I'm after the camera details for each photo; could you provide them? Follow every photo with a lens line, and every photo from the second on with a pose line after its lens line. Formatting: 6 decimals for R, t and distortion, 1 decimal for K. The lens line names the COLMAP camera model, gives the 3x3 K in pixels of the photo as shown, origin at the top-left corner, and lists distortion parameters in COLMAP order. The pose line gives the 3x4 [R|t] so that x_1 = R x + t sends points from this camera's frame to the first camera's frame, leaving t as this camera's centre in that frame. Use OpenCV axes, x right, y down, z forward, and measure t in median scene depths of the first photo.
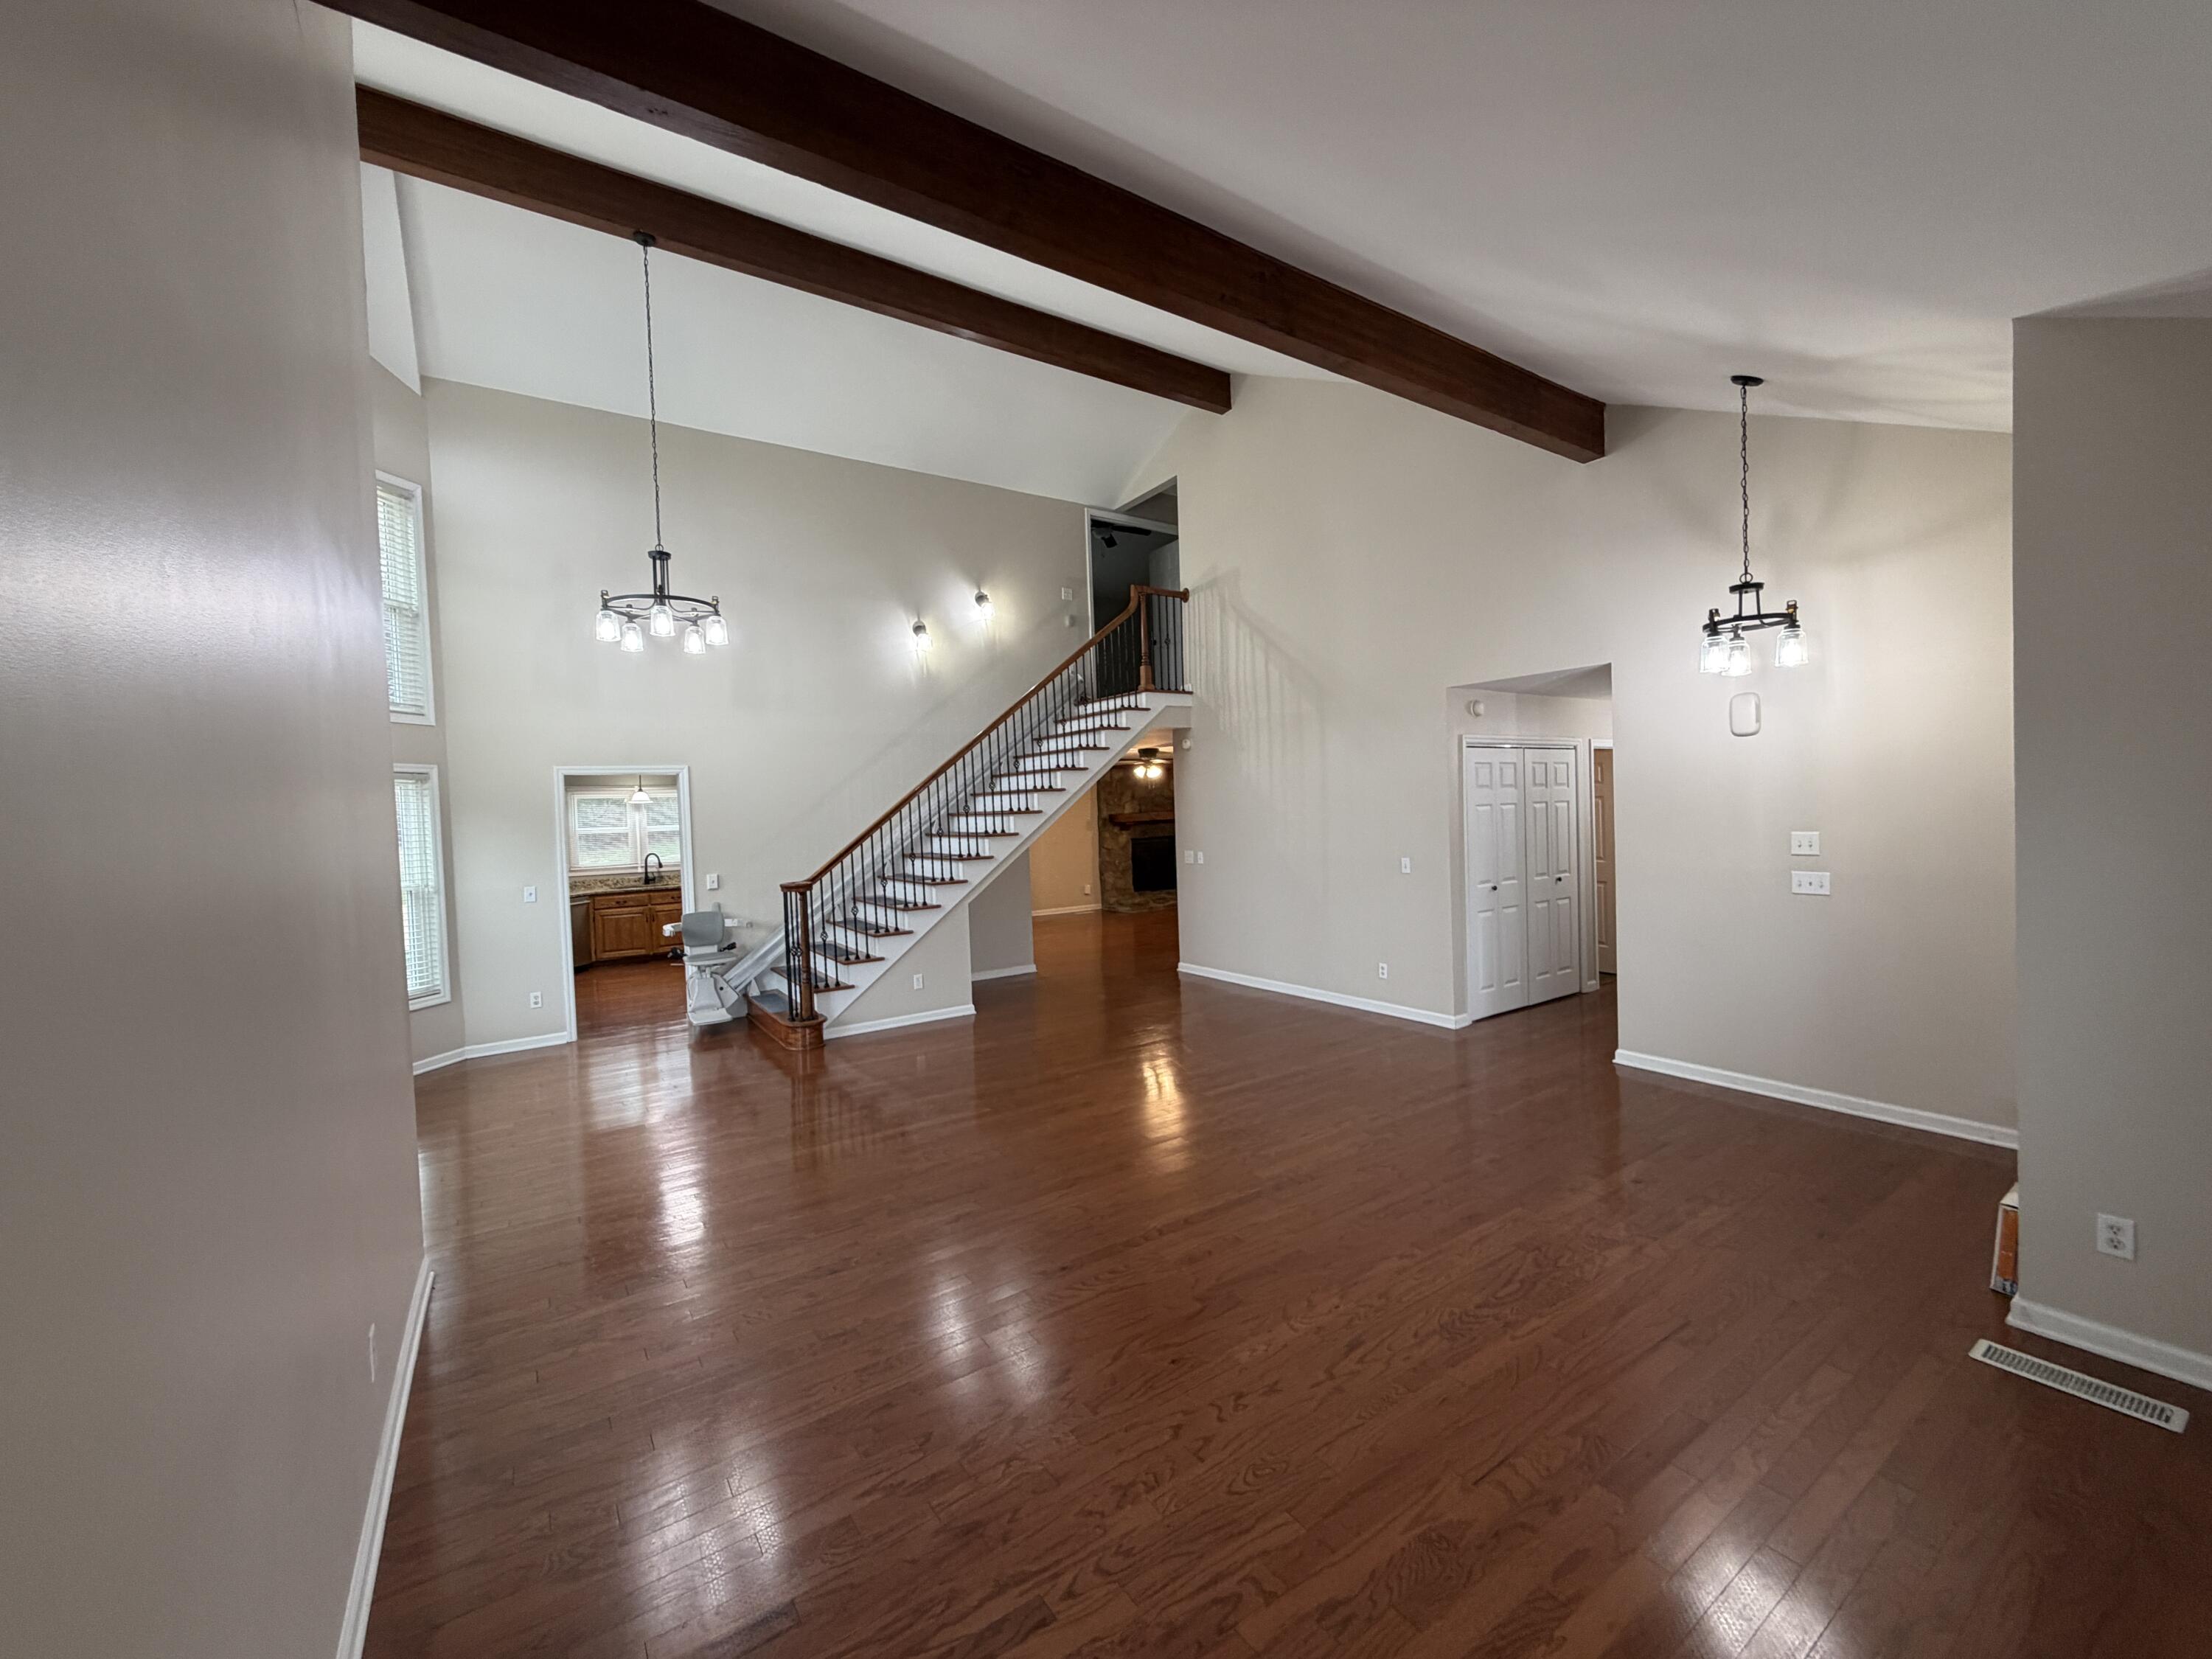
lens RADIAL K [[882.3, 0, 1104.7], [0, 882.3, 833.5], [0, 0, 1]] dist [-0.002350, 0.000984]
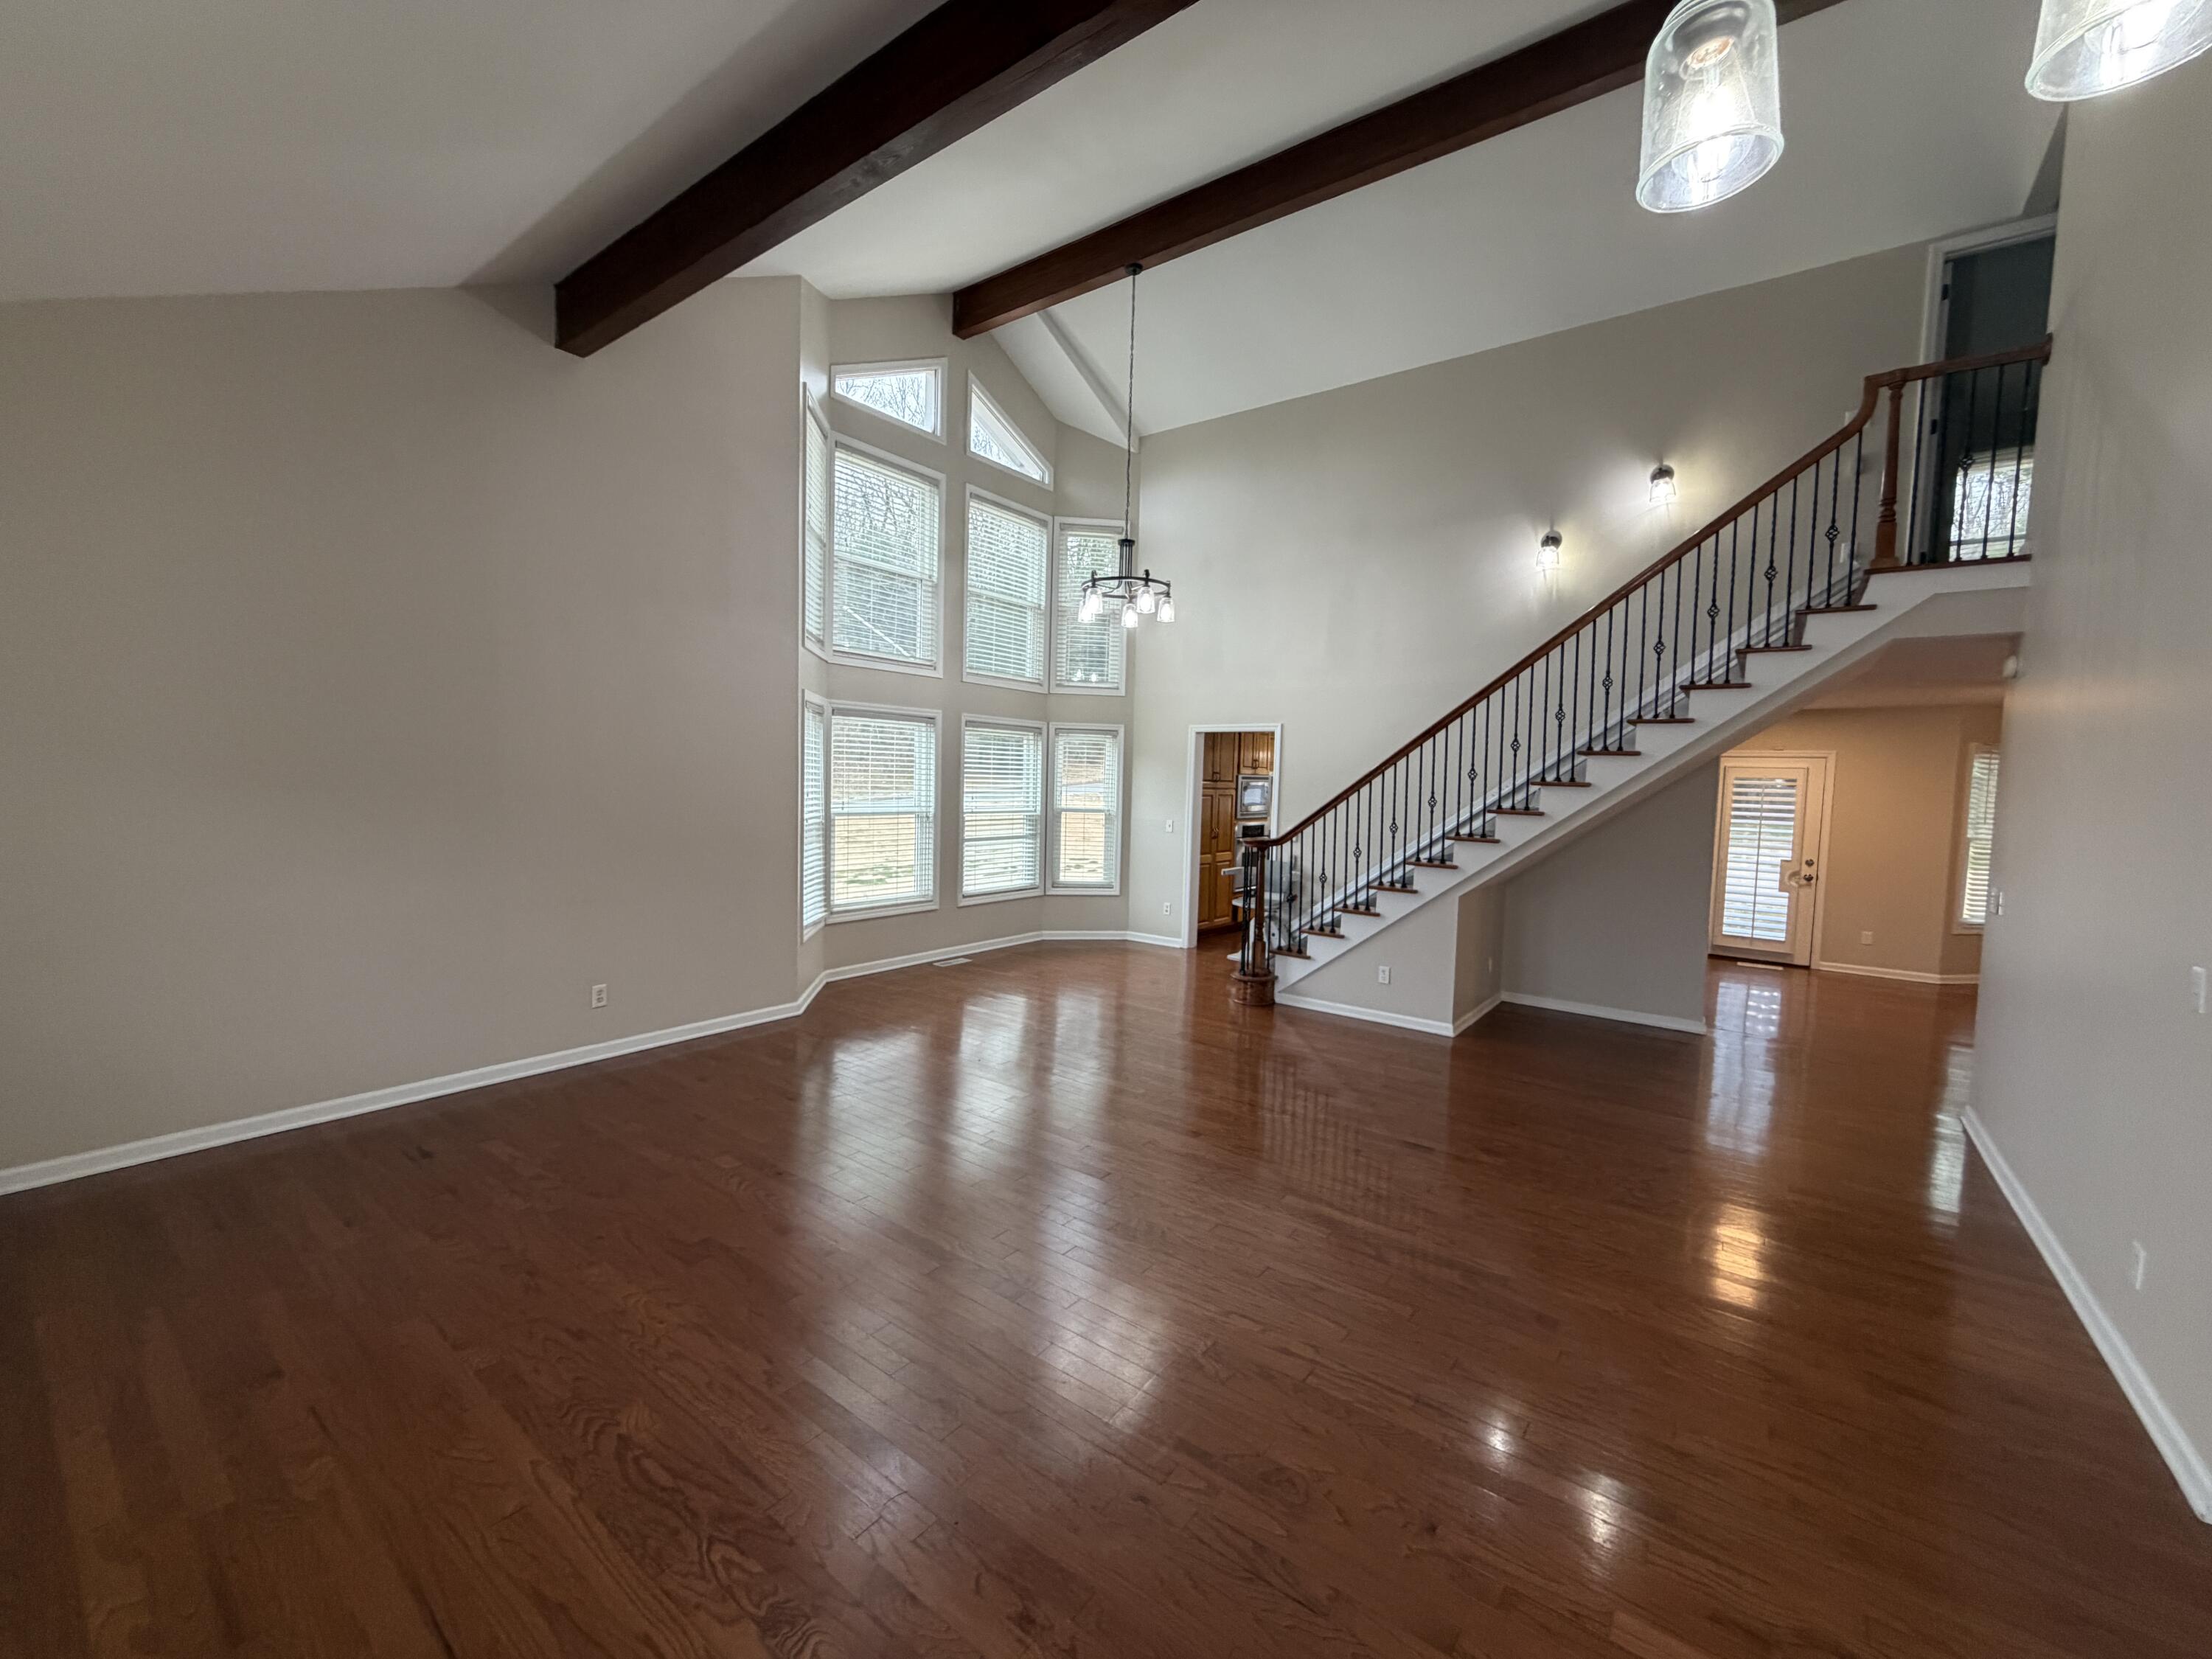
lens RADIAL K [[882.3, 0, 1095.6], [0, 882.3, 830.8], [0, 0, 1]] dist [-0.002350, 0.000984]
pose [[0.321576, 0.101383, -0.941441, 0.324291], [-0.068248, 0.994147, 0.083747, -0.014596], [0.944421, 0.037321, 0.326613, 0.303204]]
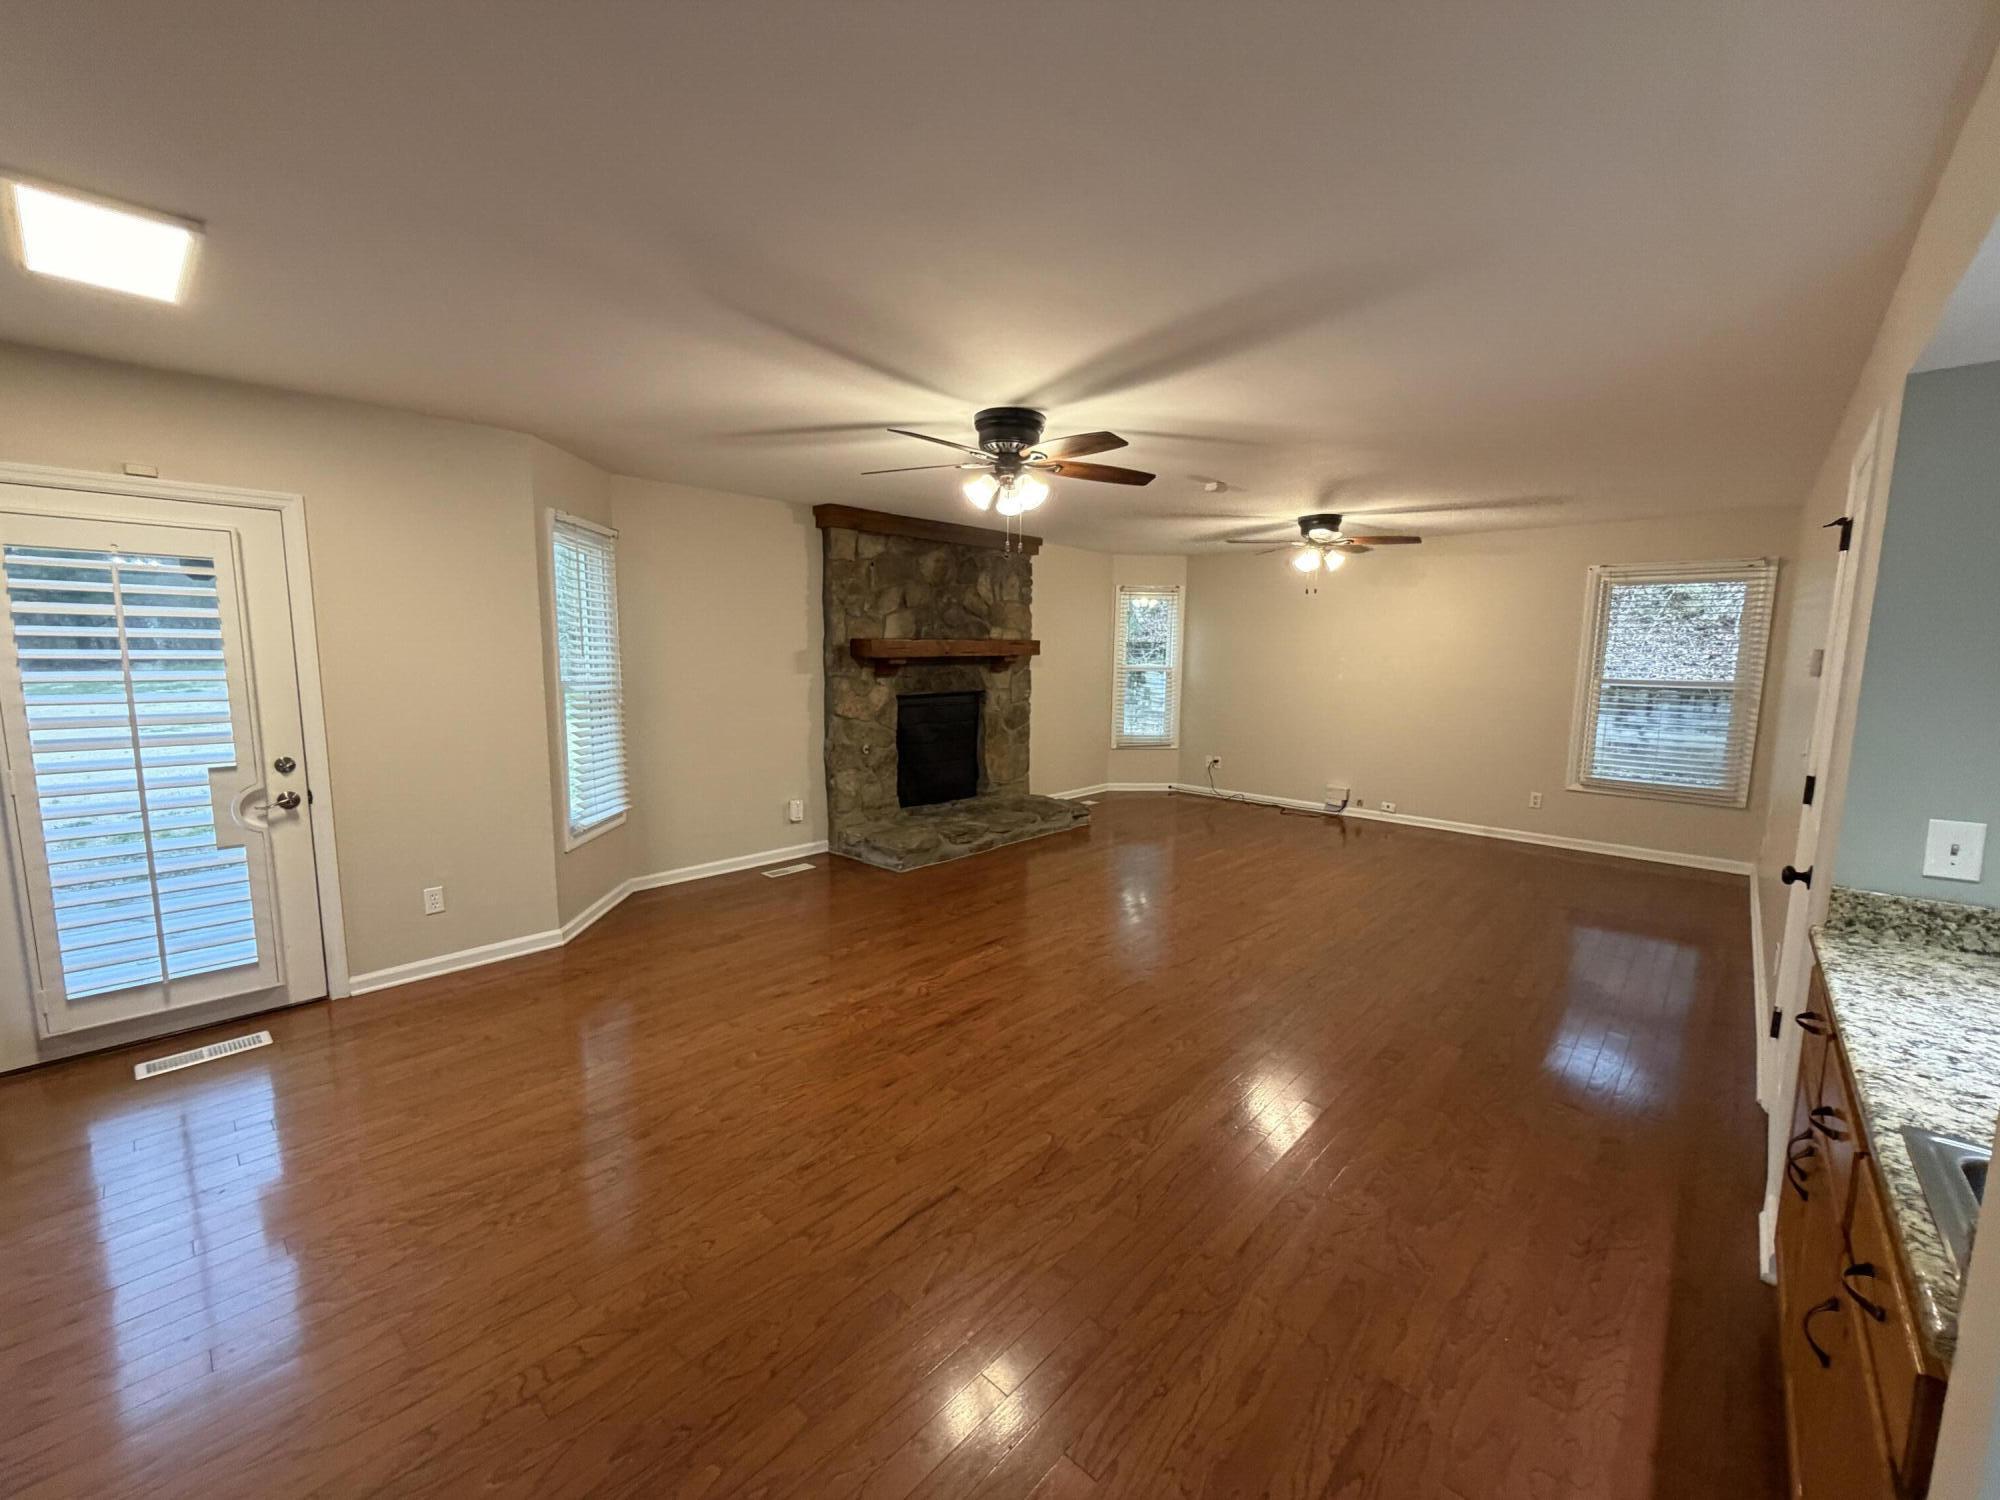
lens RADIAL K [[797.8, 0, 1006.2], [0, 797.8, 749.8], [0, 0, 1]] dist [-0.002350, 0.000984]
pose [[0.972512, 0.017317, 0.232209, -0.014053], [-0.039154, 0.995193, 0.089765, -0.006932], [-0.229538, -0.096389, 0.968515, 0.811018]]
